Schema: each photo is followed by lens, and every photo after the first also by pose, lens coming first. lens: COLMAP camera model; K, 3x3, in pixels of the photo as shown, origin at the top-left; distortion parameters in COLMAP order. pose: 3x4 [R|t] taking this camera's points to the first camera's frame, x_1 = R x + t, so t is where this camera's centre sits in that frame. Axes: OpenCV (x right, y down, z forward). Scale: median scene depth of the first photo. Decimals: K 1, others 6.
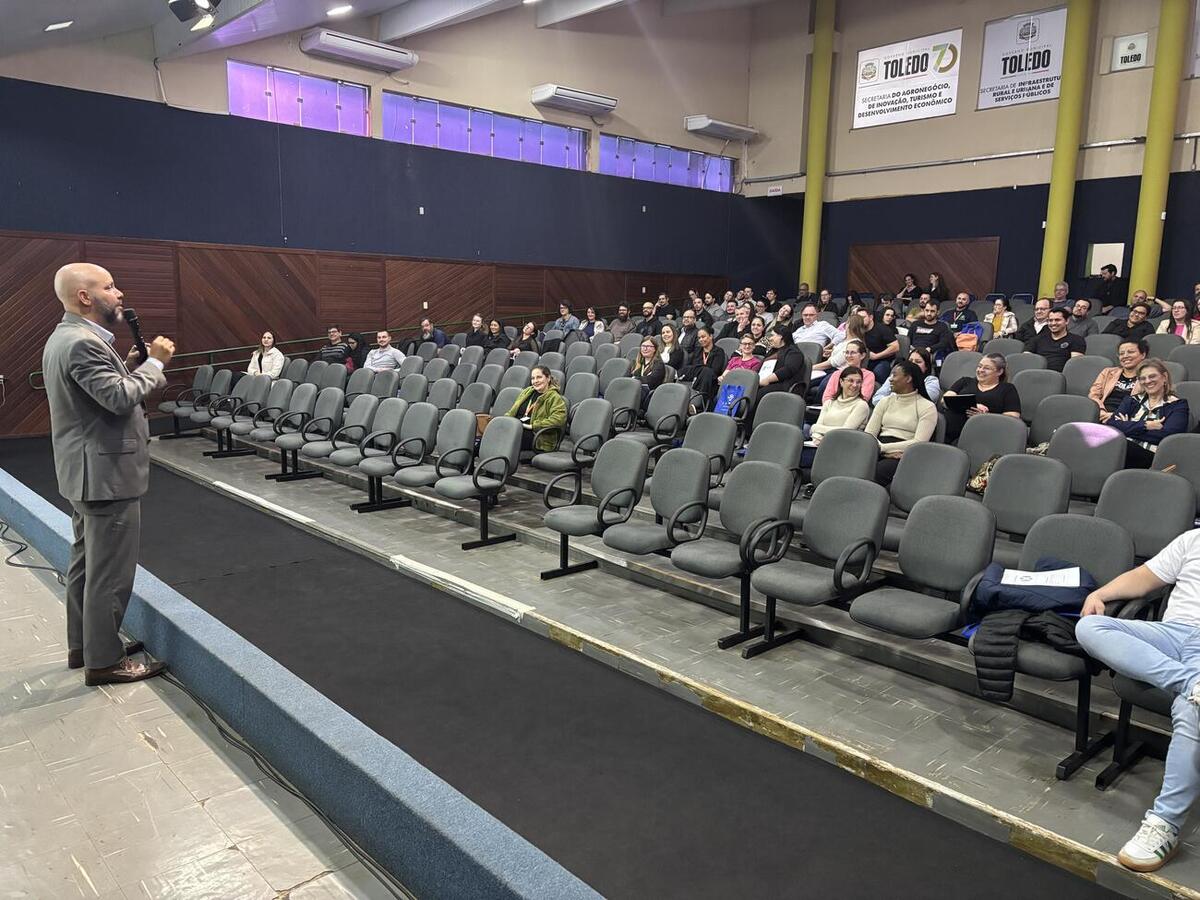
lens RADIAL K [[907.7, 0, 601.8], [0, 907.7, 449.0], [0, 0, 1]] dist [0.047493, -0.013497]
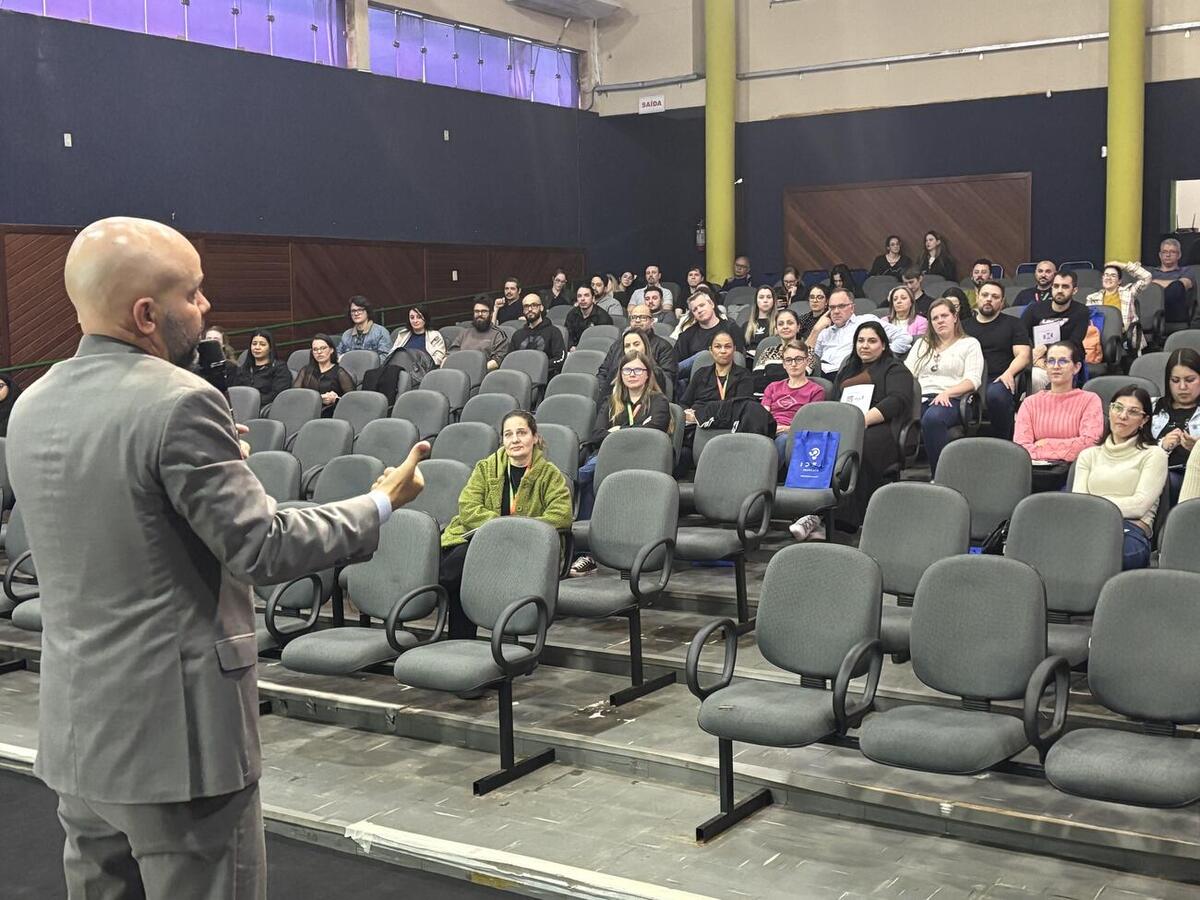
lens RADIAL K [[1538.6, 0, 598.7], [0, 1538.6, 445.8], [0, 0, 1]] dist [0.036754, 0.000000]
pose [[0.969766, -0.059685, 0.236625, -0.125525], [0.075186, 0.995537, -0.057028, -0.011074], [-0.232166, 0.073095, 0.969926, 0.075479]]
